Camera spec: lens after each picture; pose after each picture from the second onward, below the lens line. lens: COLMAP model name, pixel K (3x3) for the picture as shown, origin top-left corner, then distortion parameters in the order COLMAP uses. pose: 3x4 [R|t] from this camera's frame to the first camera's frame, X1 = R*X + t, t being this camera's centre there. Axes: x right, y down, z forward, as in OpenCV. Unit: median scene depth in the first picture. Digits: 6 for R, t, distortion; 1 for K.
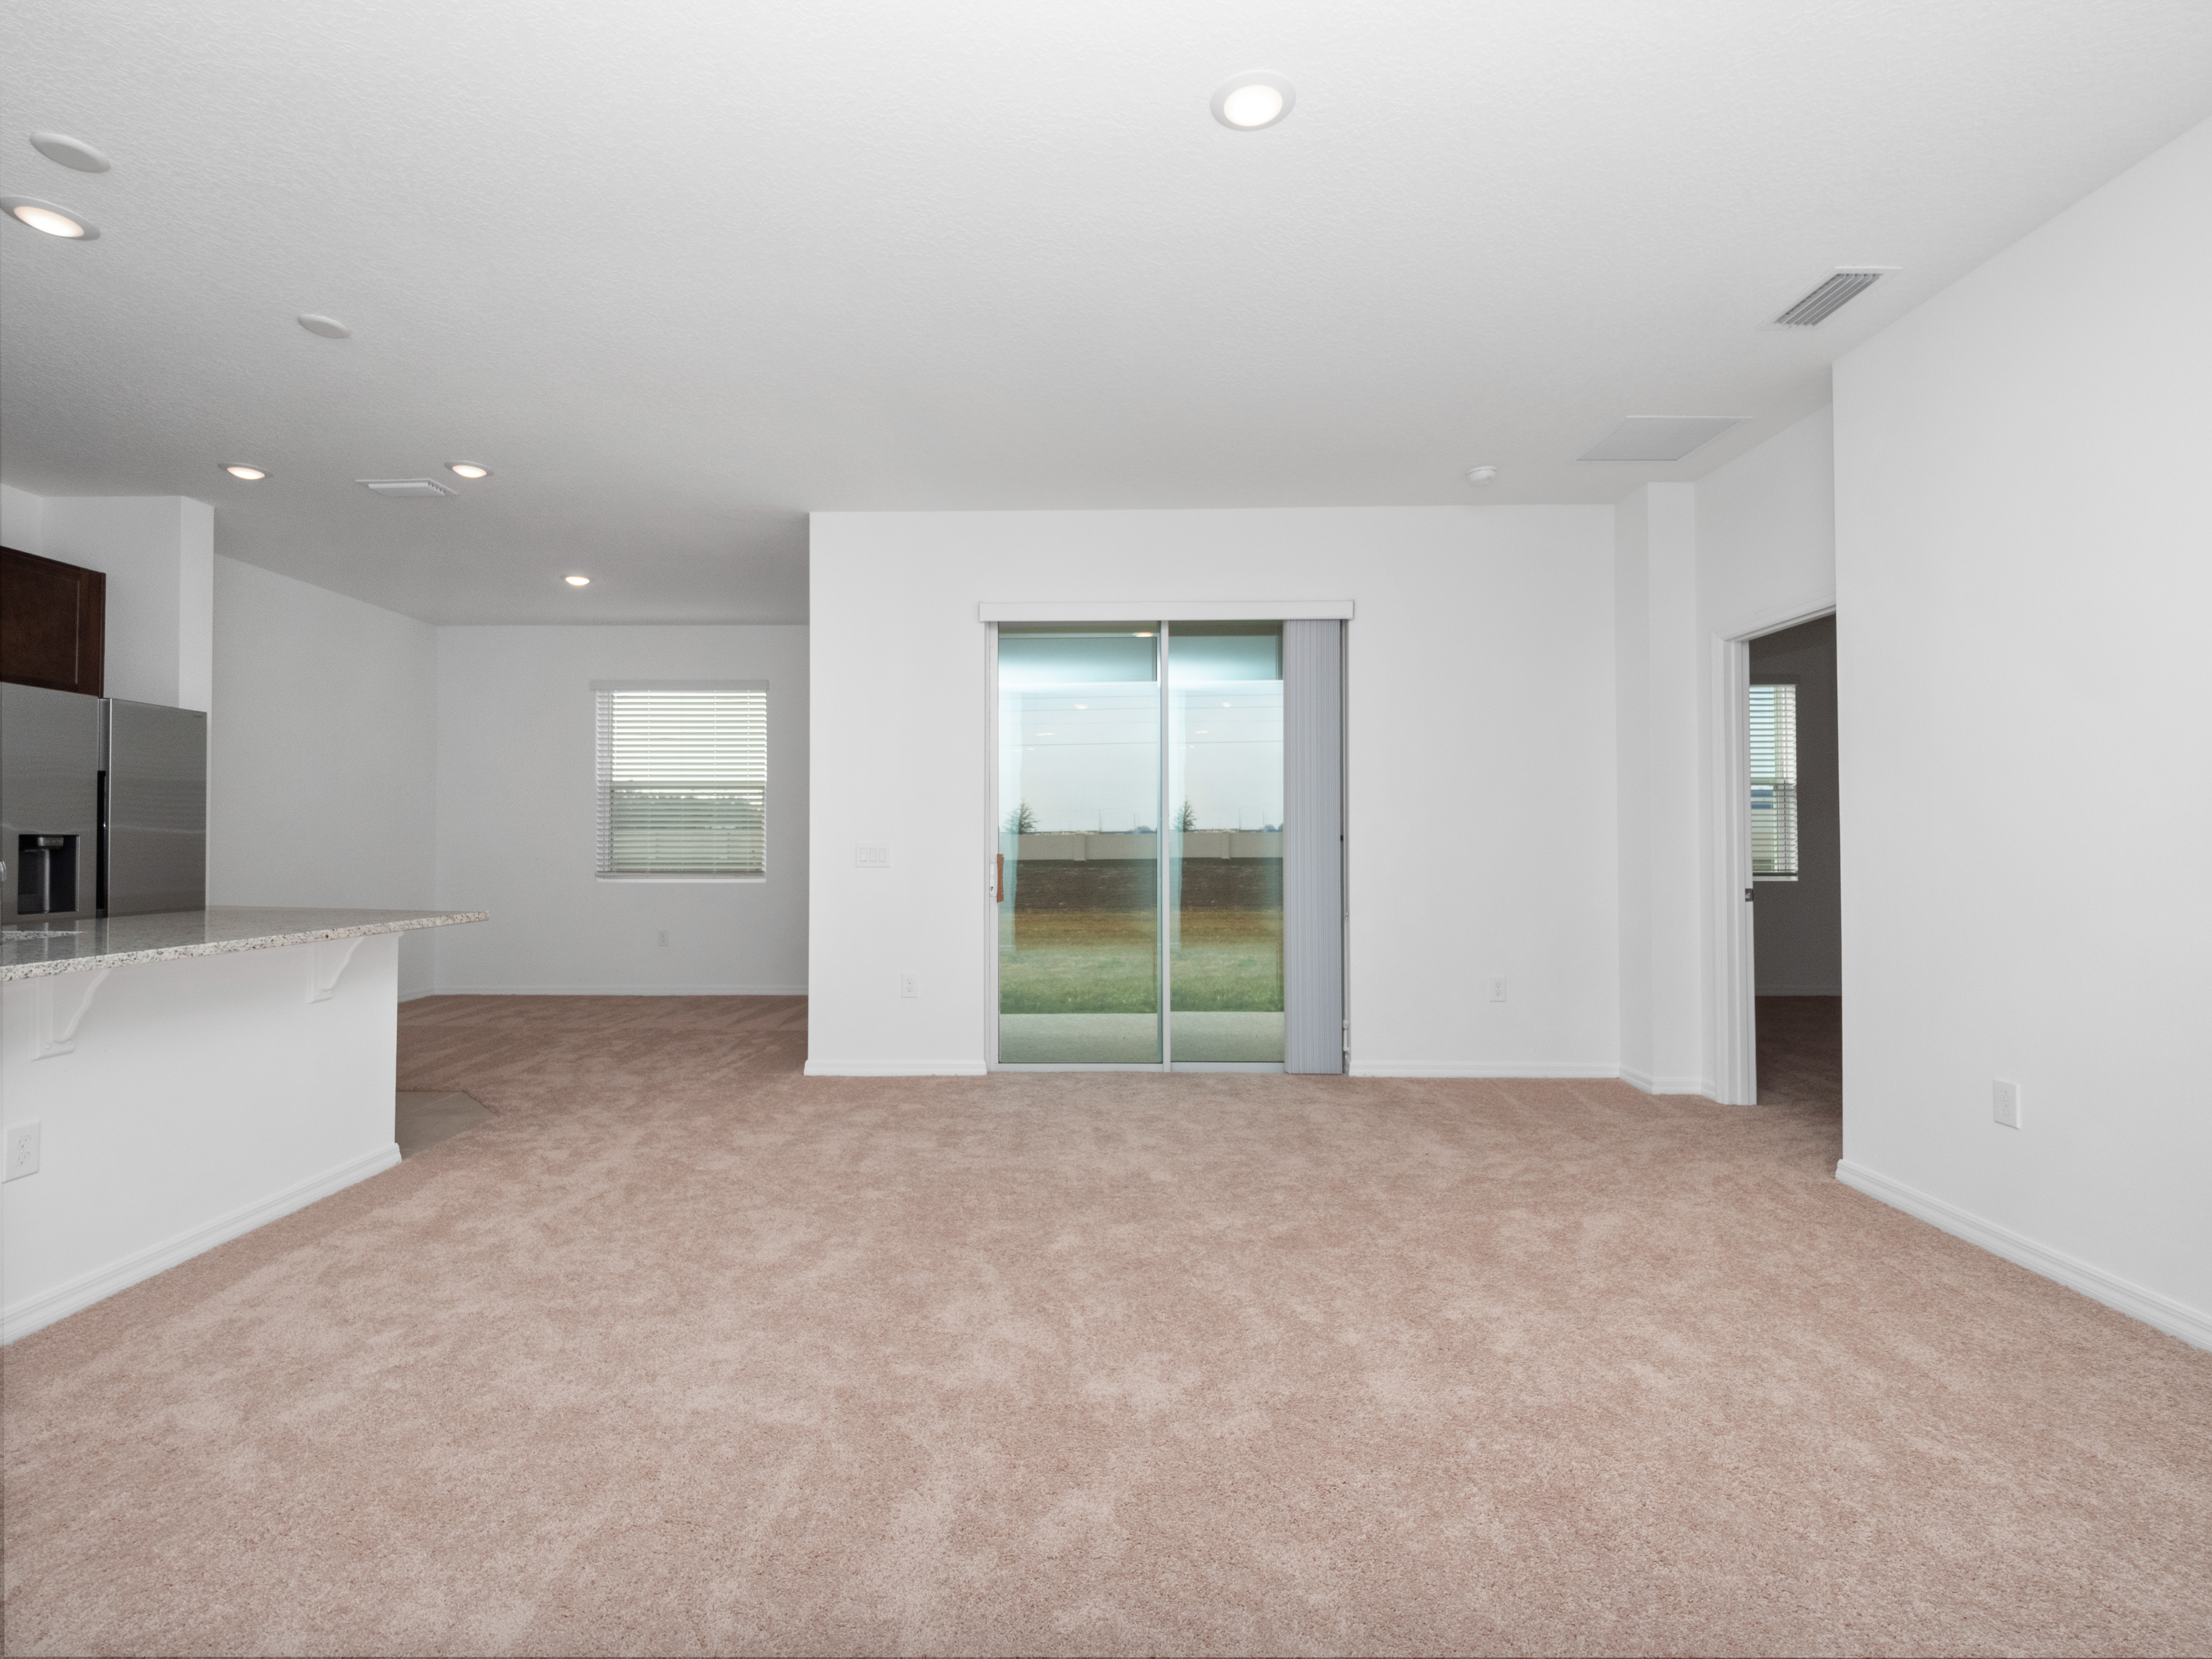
lens RADIAL K [[1007.8, 0, 1106.0], [0, 1007.8, 829.5], [0, 0, 1]] dist [0.000291, -0.007407]
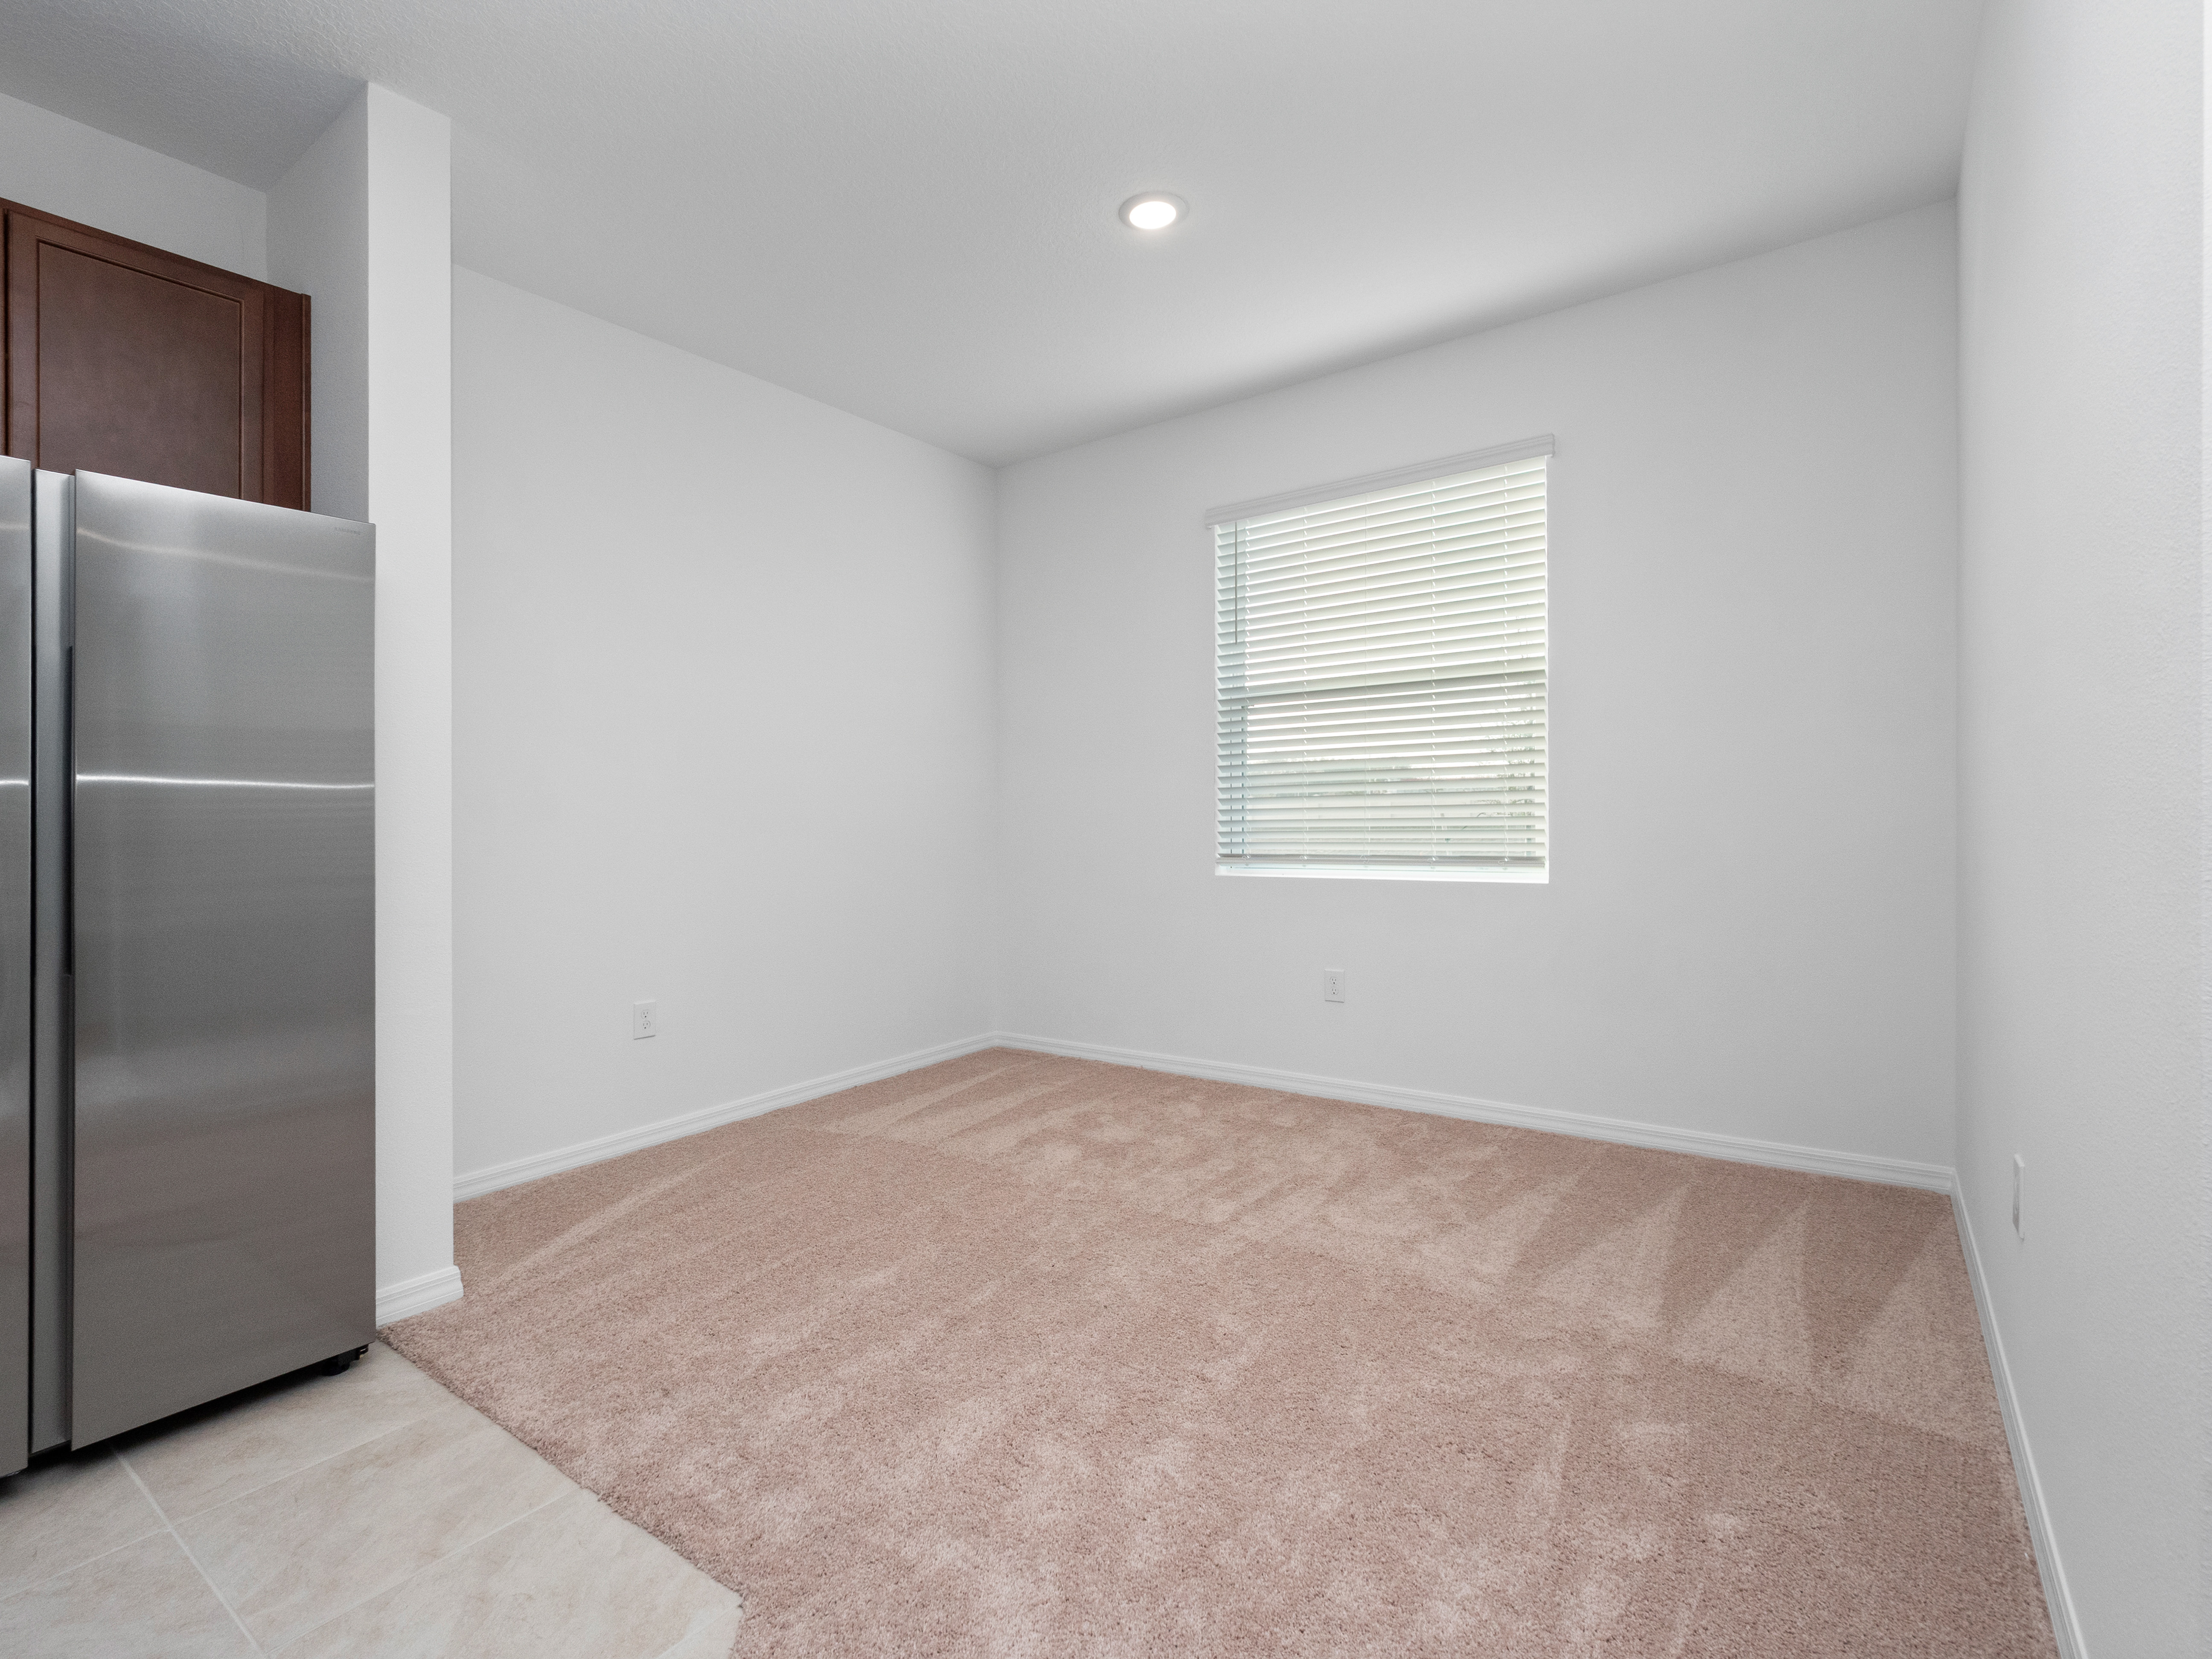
lens RADIAL K [[1075.4, 0, 1100.8], [0, 1075.4, 788.4], [0, 0, 1]] dist [0.000031, -0.000451]
pose [[0.808039, -0.022951, -0.588681, -0.447607], [0.021948, 0.999720, -0.008850, 0.019699], [0.588720, -0.005769, 0.808317, 1.032002]]
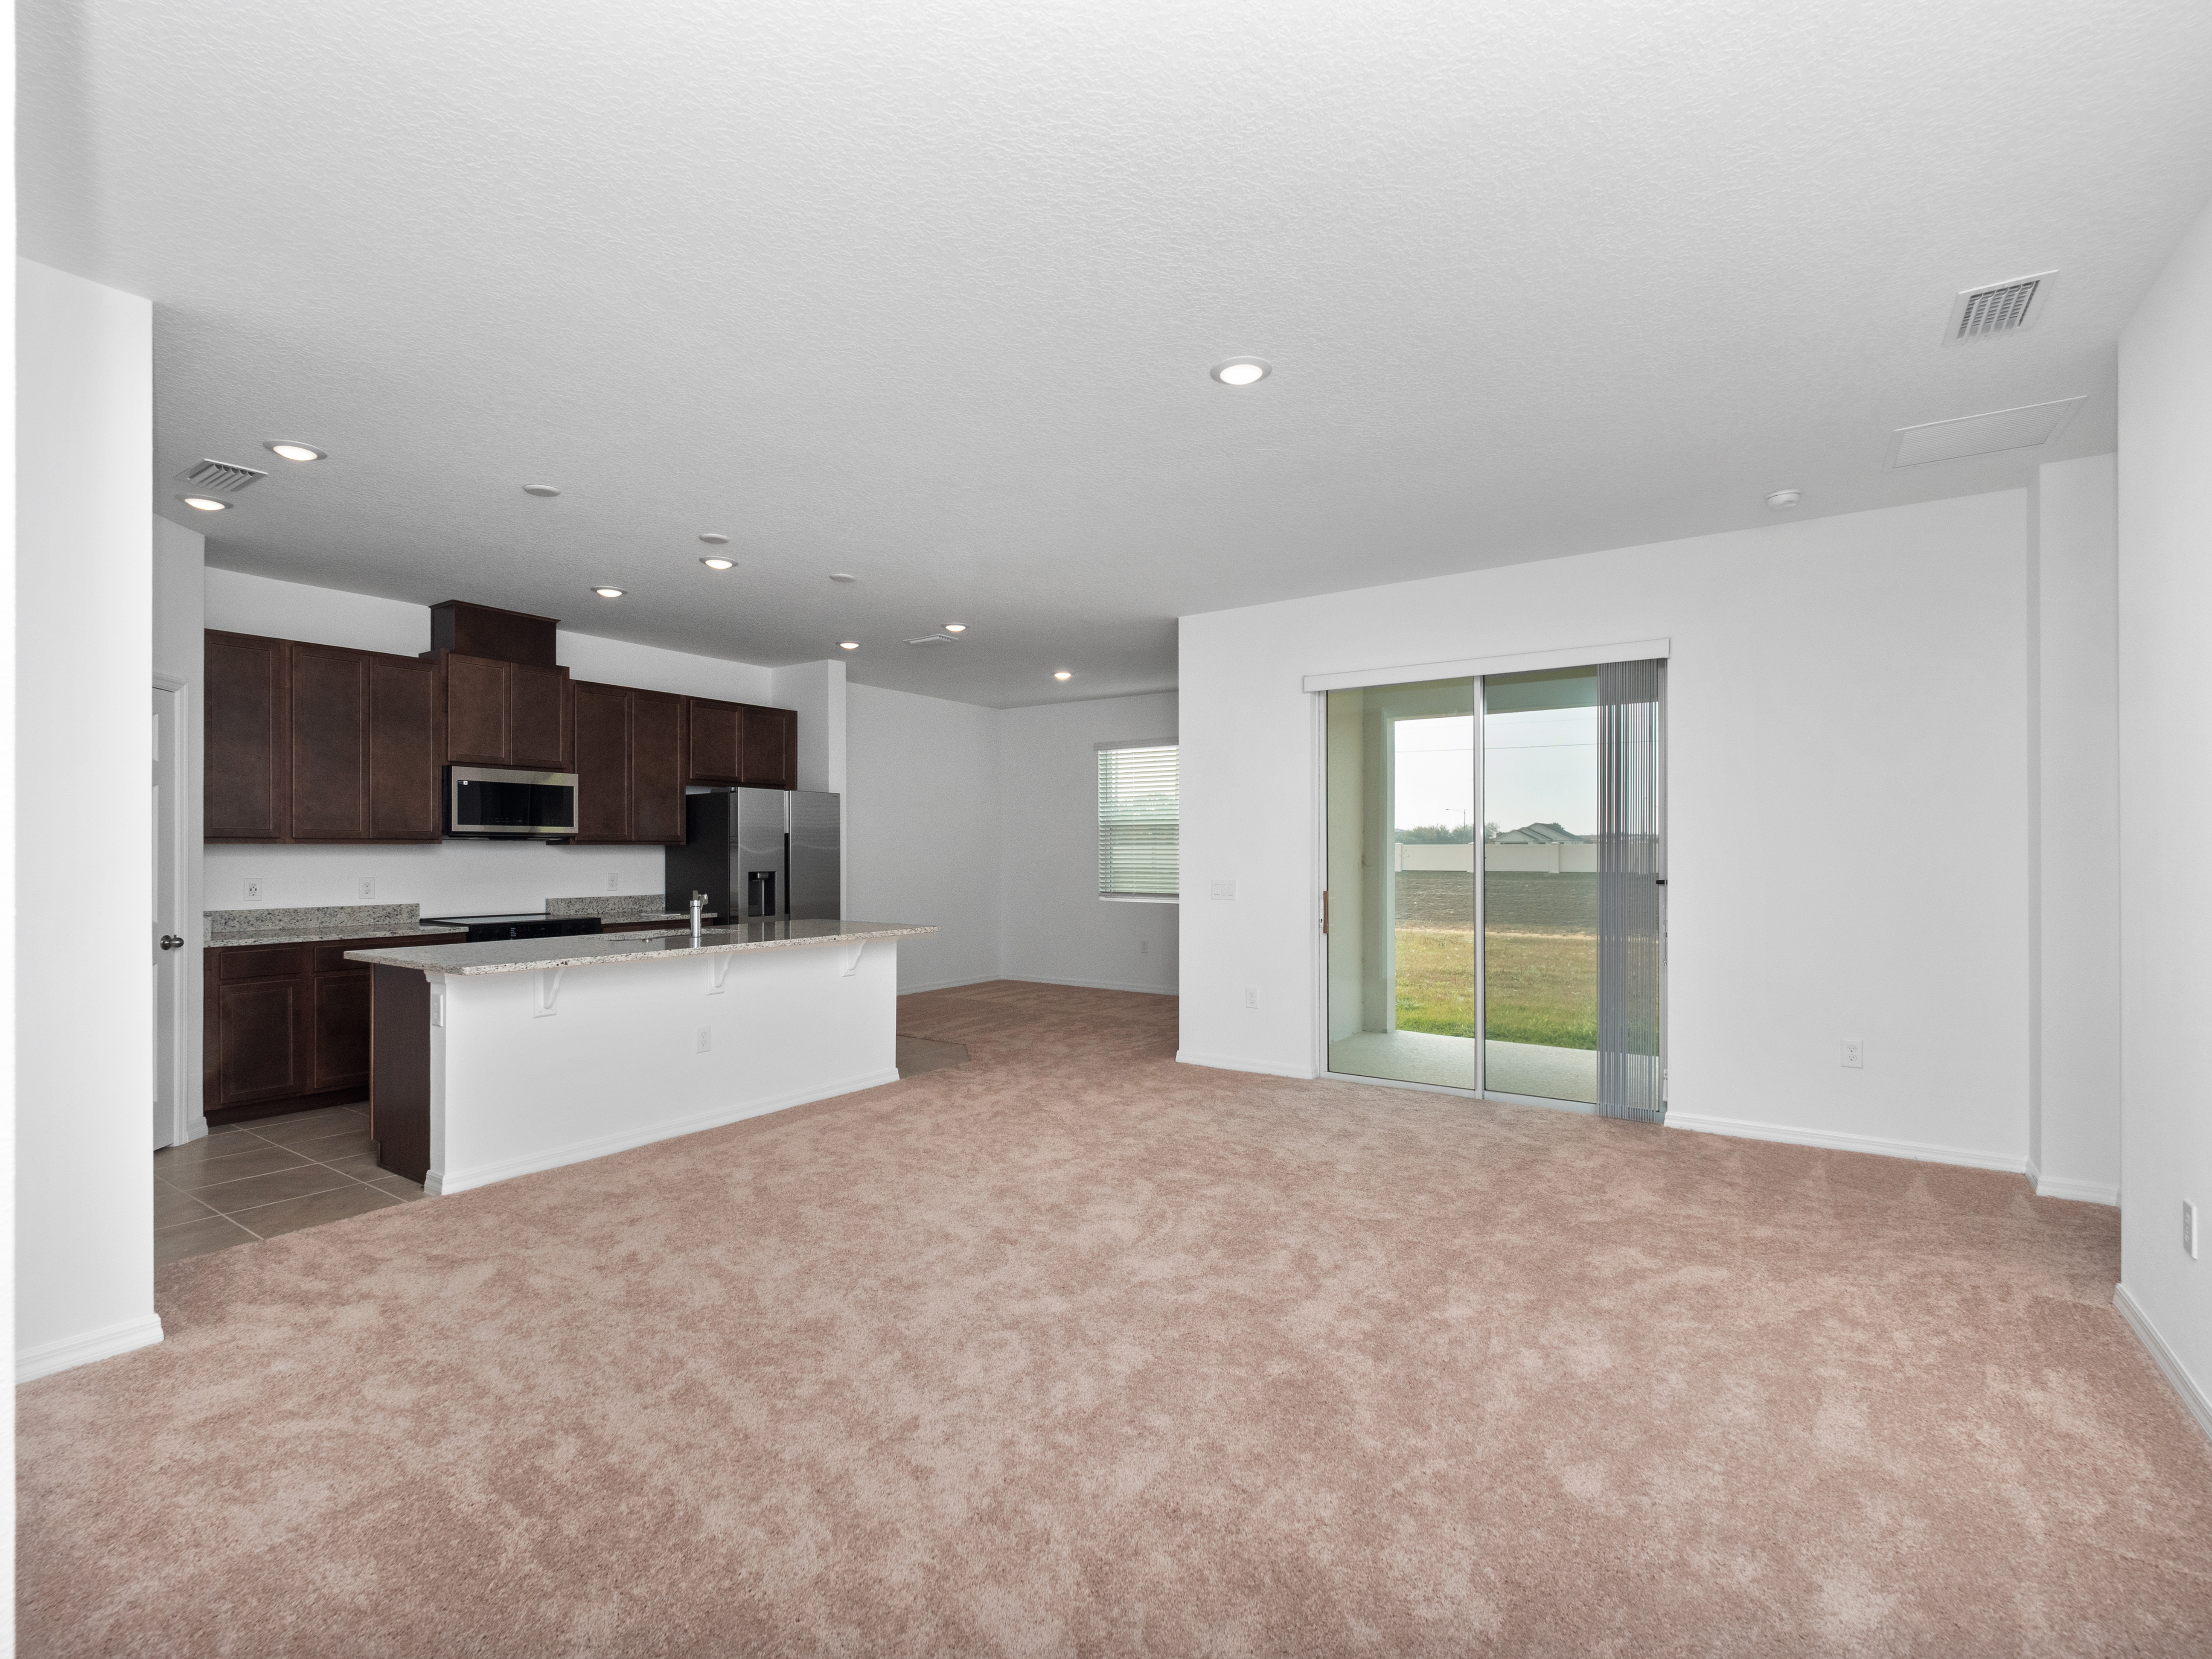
lens RADIAL K [[1032.0, 0, 1110.1], [0, 1032.0, 860.6], [0, 0, 1]] dist [-0.013478, -0.000055]
pose [[0.833116, 0.006199, -0.553063, 0.487789], [0.004787, 0.999819, 0.018417, -0.048249], [0.553077, -0.017991, 0.832936, -0.179063]]
